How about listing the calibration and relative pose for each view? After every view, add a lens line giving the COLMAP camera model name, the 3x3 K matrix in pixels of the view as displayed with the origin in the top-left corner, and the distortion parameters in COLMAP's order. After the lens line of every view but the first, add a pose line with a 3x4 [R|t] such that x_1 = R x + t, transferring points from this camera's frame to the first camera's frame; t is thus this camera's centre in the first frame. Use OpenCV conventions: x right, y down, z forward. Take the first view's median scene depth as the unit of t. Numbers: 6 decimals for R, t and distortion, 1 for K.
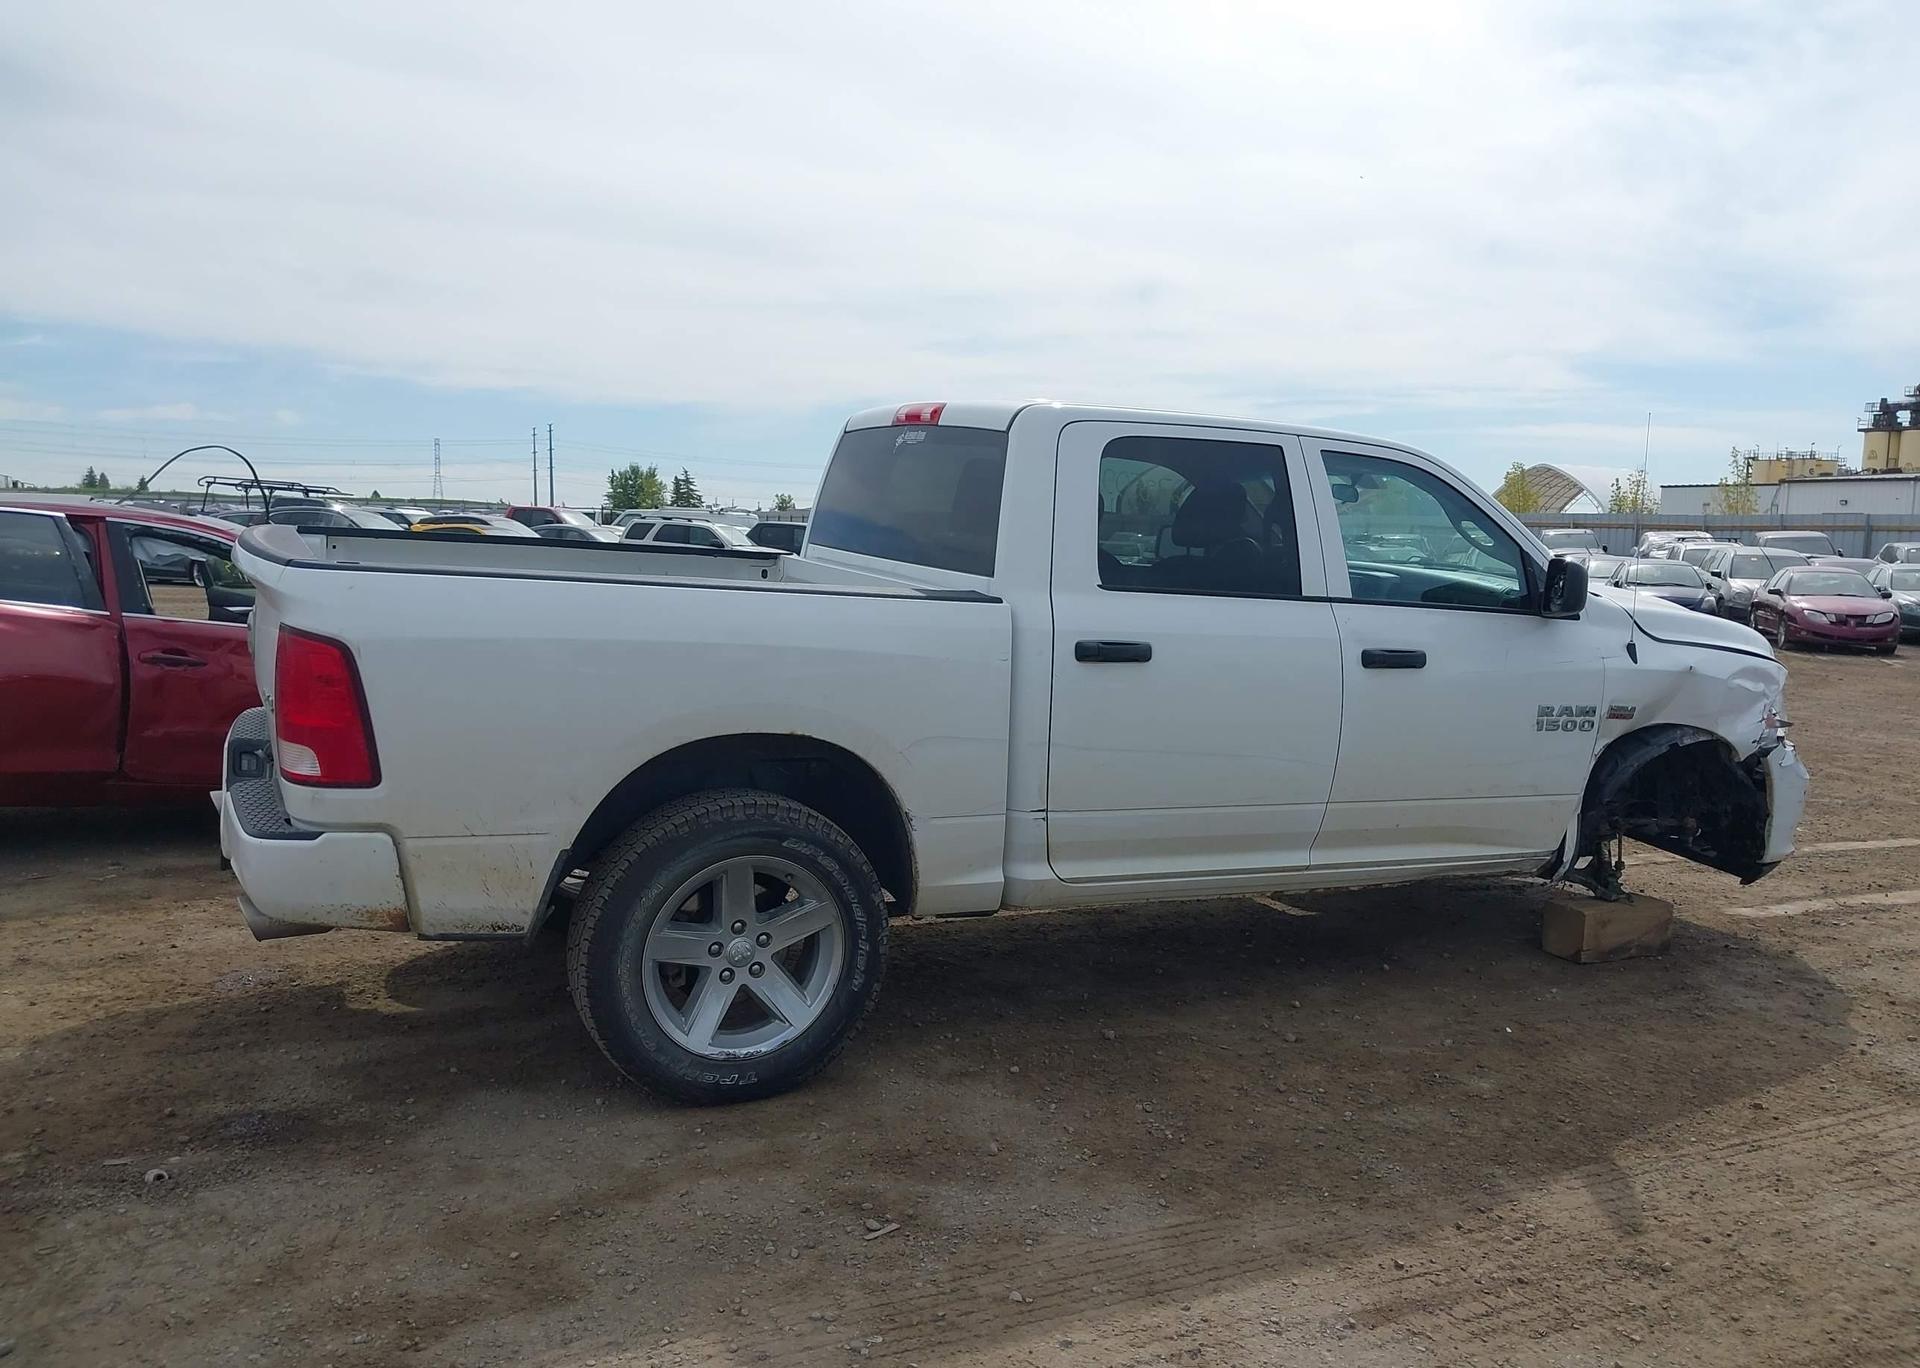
lens RADIAL K [[1508.1, 0, 960.0], [0, 1508.1, 684.0], [0, 0, 1]] dist [0.058897, -0.088584]
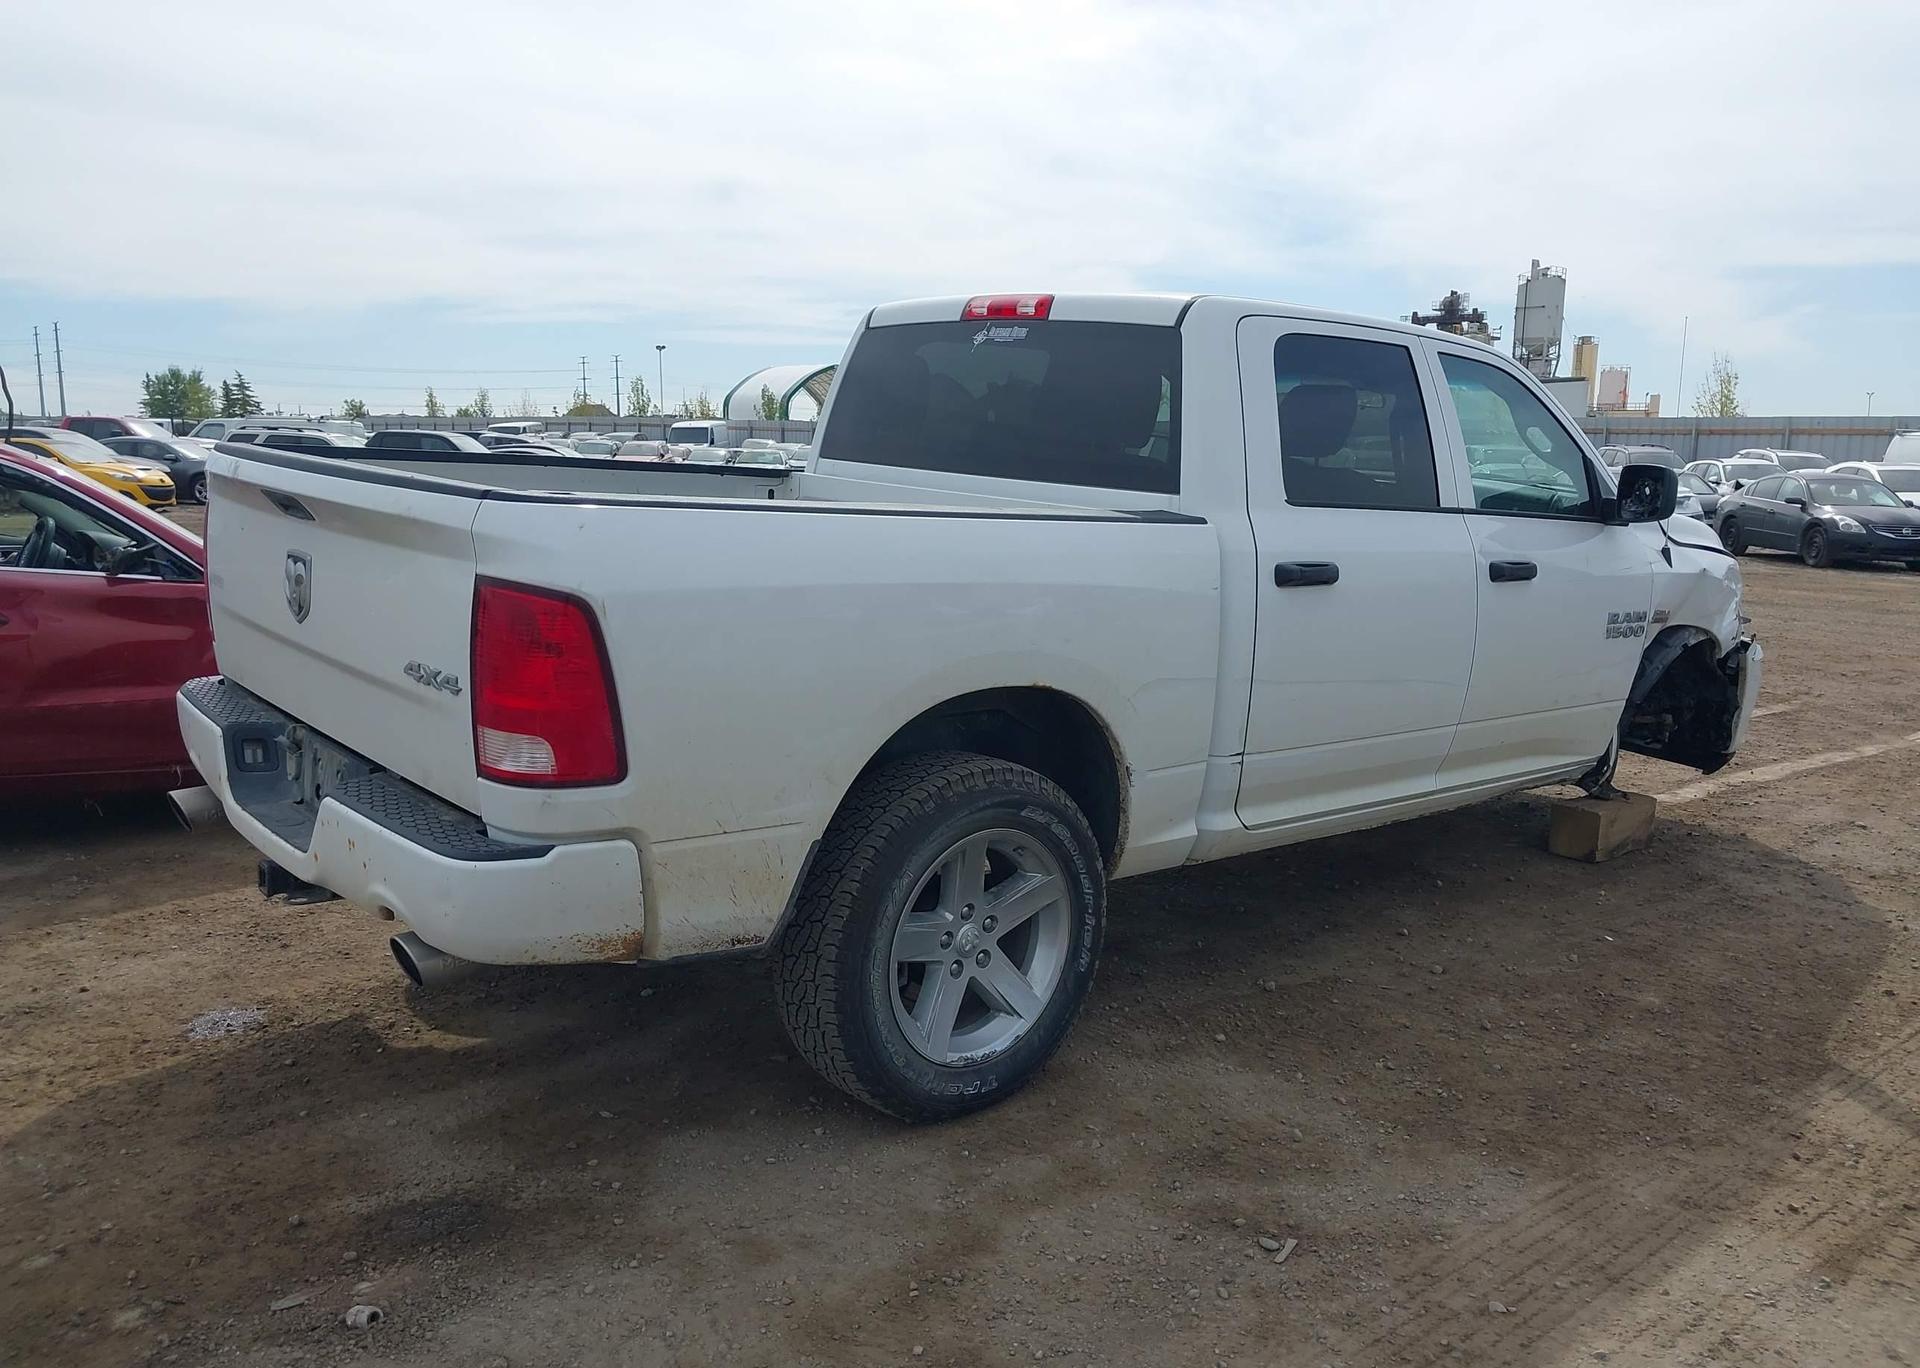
lens RADIAL K [[1503.0, 0, 959.3], [0, 1503.0, 706.0], [0, 0, 1]] dist [0.090052, -0.142106]
pose [[0.964914, -0.054311, 0.256889, -0.337532], [0.035279, 0.996319, 0.078128, -0.020920], [-0.260187, -0.066324, 0.963278, 0.173756]]
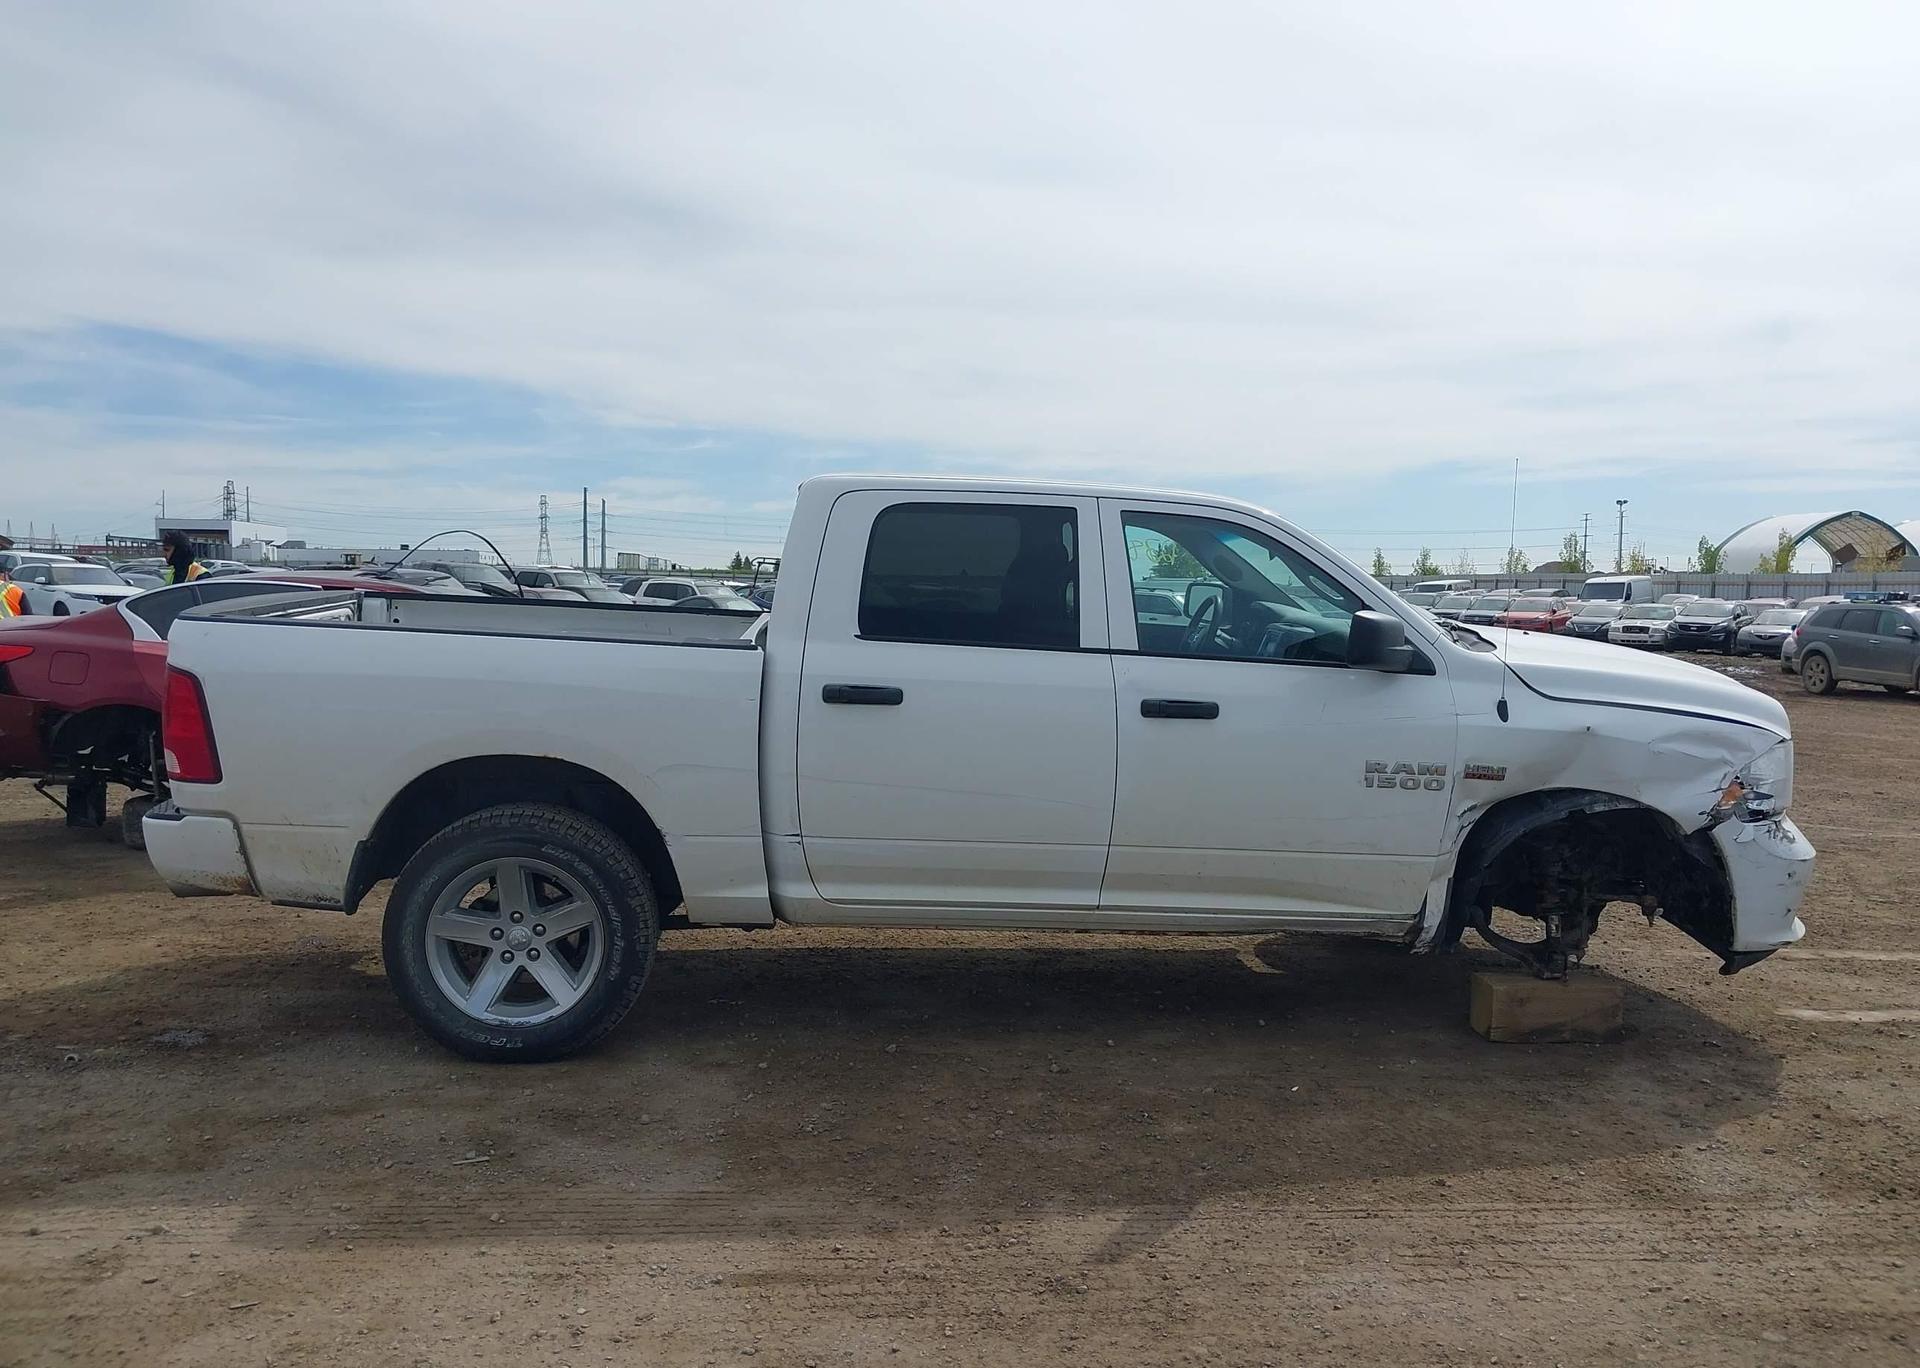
lens RADIAL K [[1508.1, 0, 960.0], [0, 1508.1, 684.0], [0, 0, 1]] dist [0.058897, -0.088584]
pose [[0.931293, 0.011483, -0.364091, 0.576581], [-0.028305, 0.998762, -0.040899, 0.013577], [0.363171, 0.048394, 0.930465, -0.005898]]
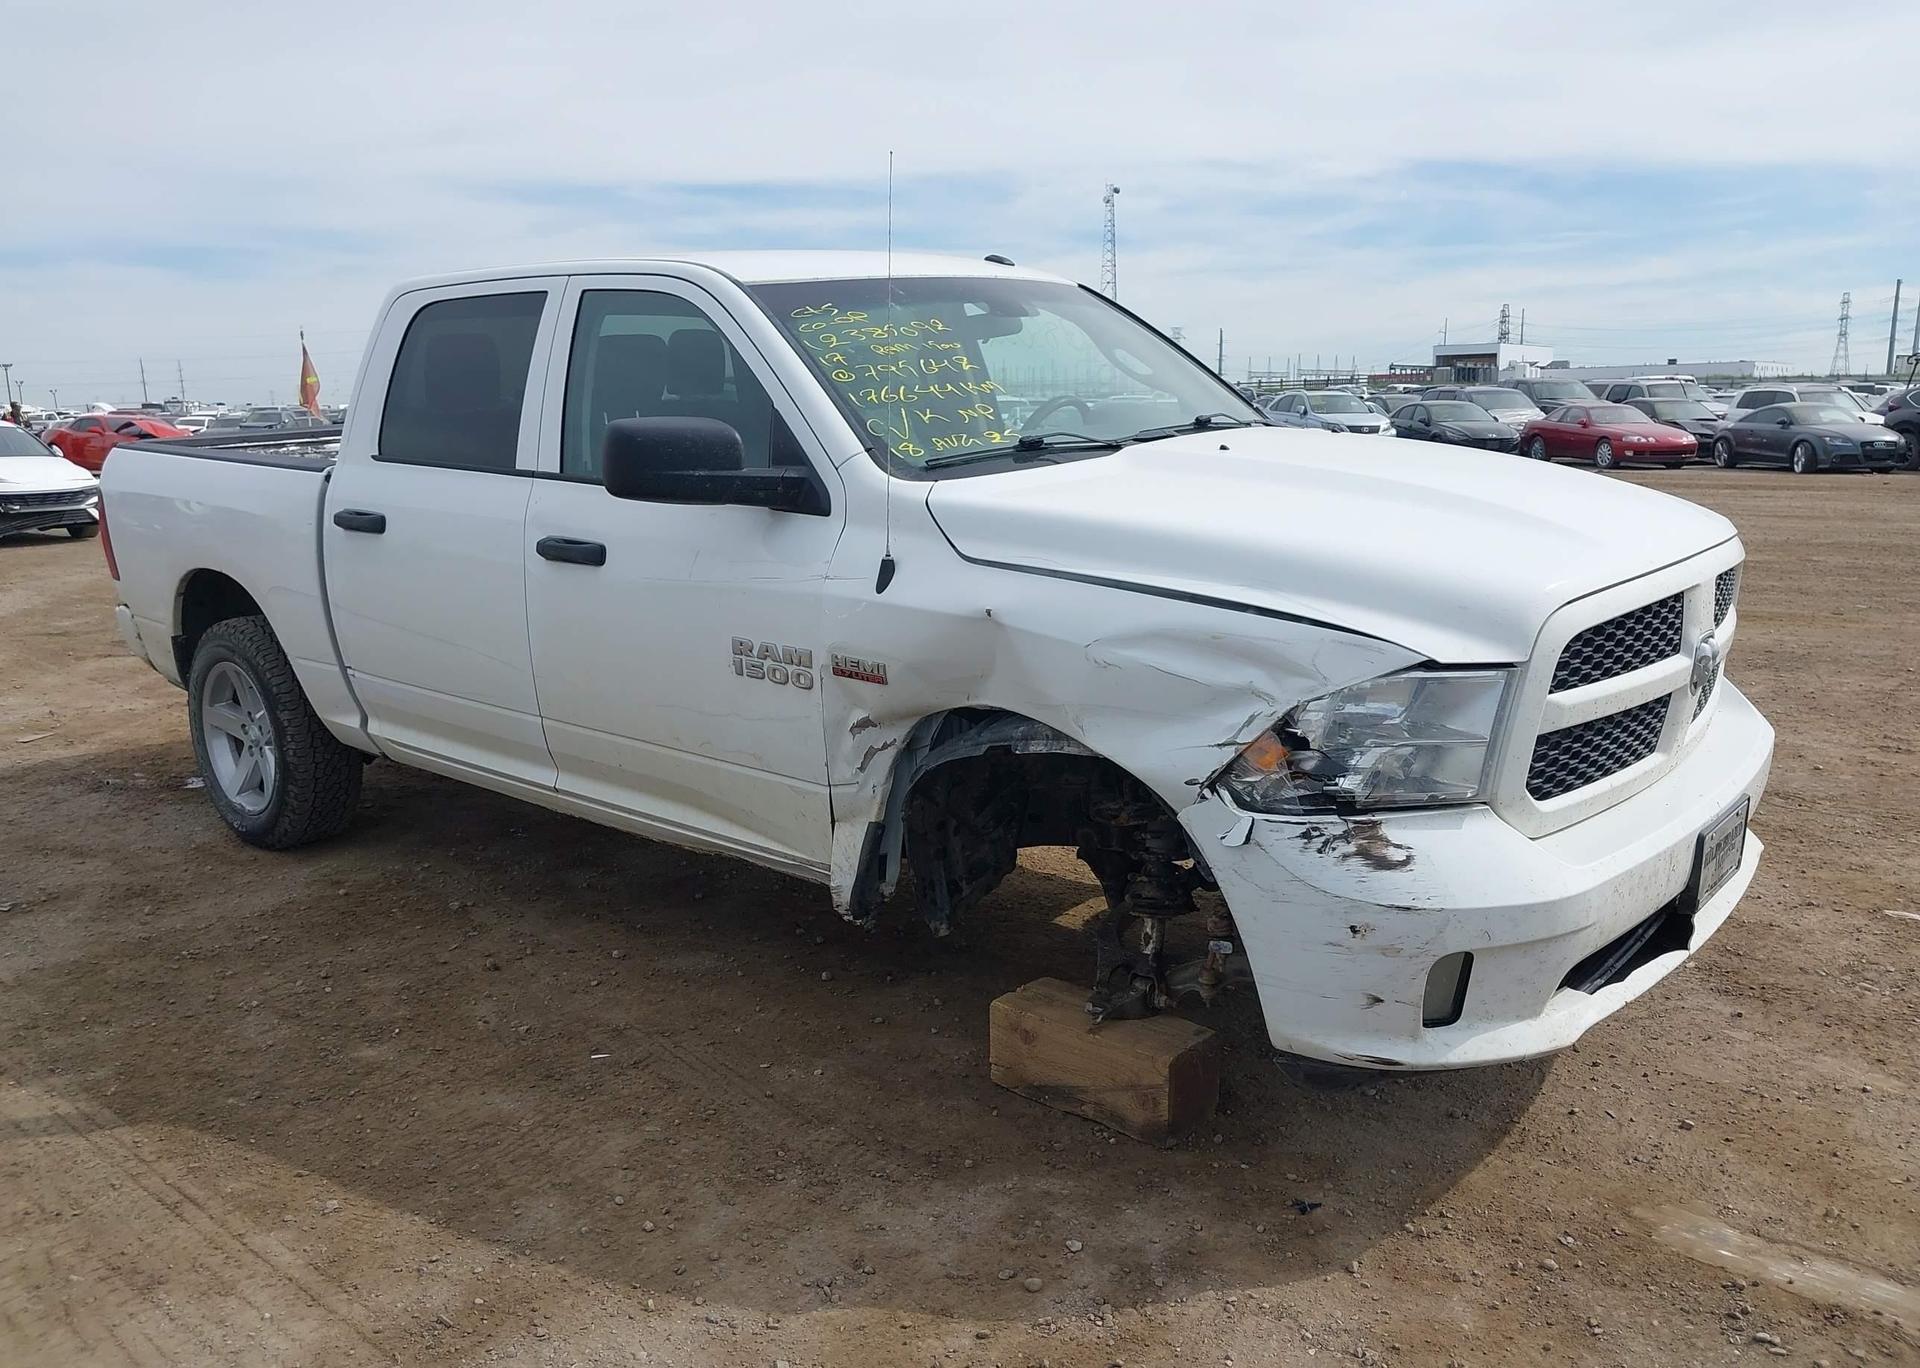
lens RADIAL K [[1508.1, 0, 960.0], [0, 1508.1, 684.0], [0, 0, 1]] dist [0.058897, -0.088584]
pose [[0.390522, 0.131689, -0.911126, 1.219598], [-0.065859, 0.991176, 0.115031, -0.058412], [0.918235, 0.015084, 0.395749, 0.968353]]
